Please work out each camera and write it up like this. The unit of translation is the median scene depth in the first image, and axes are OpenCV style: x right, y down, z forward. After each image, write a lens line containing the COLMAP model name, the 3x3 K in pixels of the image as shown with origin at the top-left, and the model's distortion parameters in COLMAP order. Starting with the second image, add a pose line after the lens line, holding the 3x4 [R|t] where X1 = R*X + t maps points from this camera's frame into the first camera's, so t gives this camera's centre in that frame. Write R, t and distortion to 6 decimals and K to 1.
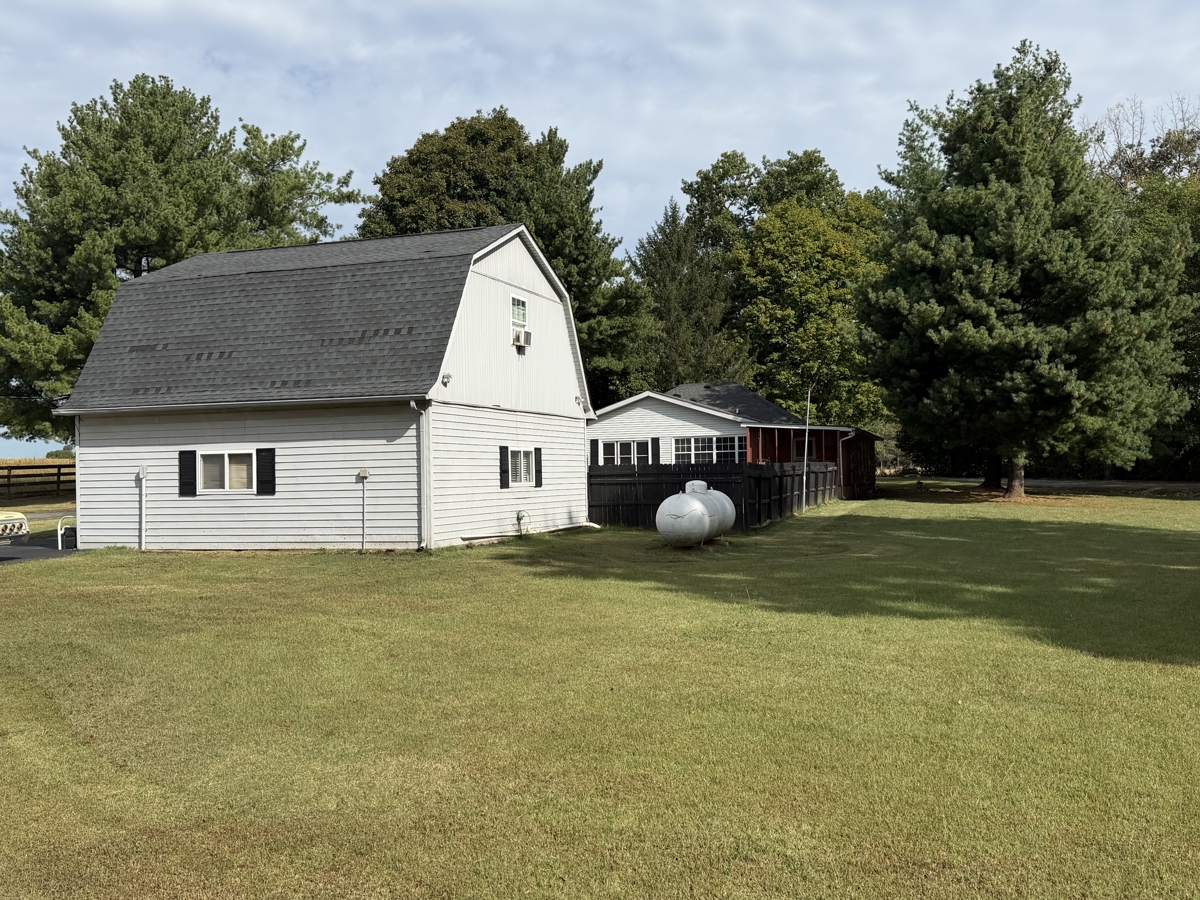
lens RADIAL K [[1127.3, 0, 600.0], [0, 1127.3, 450.0], [0, 0, 1]] dist [0.003355, -0.071447]
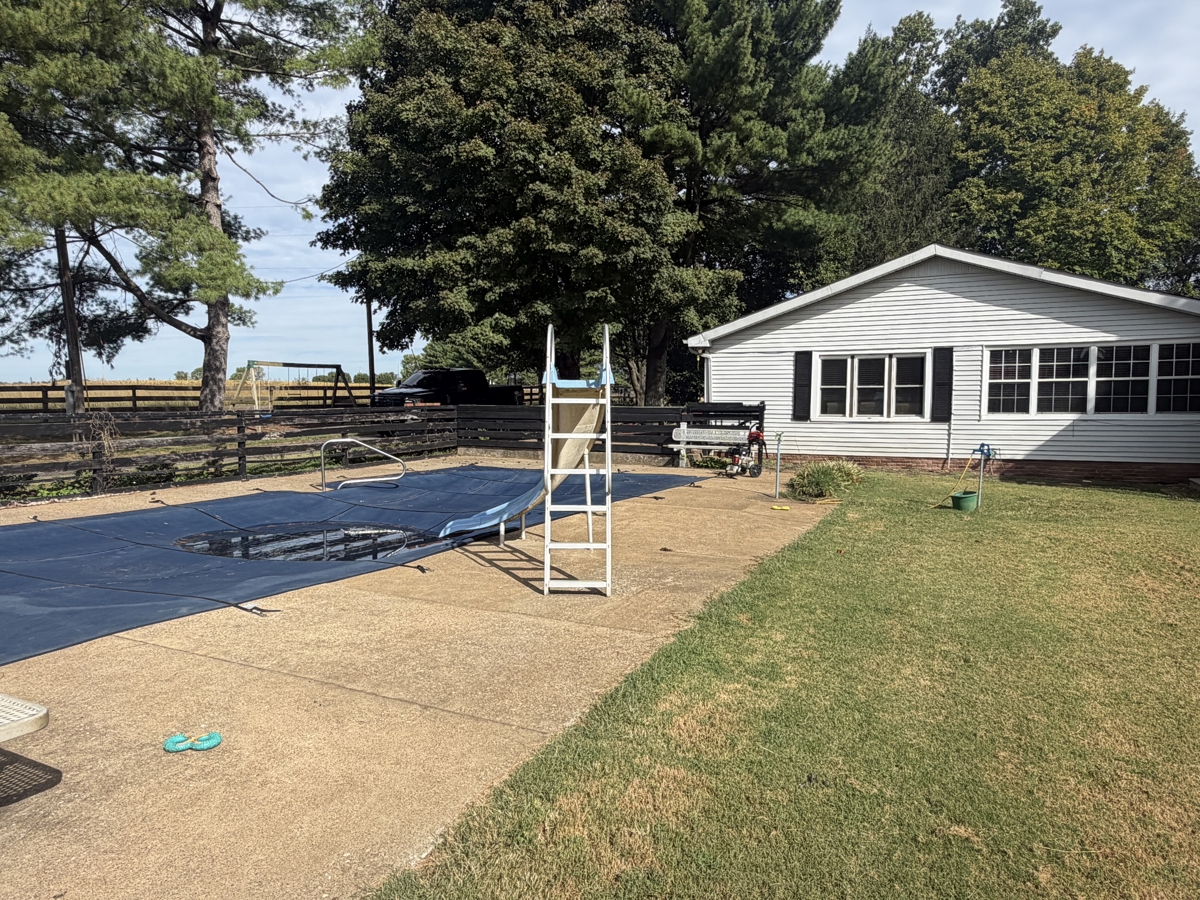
lens RADIAL K [[771.4, 0, 600.0], [0, 771.4, 450.0], [0, 0, 1]] dist [-0.003071, -0.000820]
pose [[0.991140, 0.025086, -0.130429, -0.033460], [-0.013305, 0.995815, 0.090422, 0.002911], [0.132151, -0.087885, 0.987326, 0.444856]]
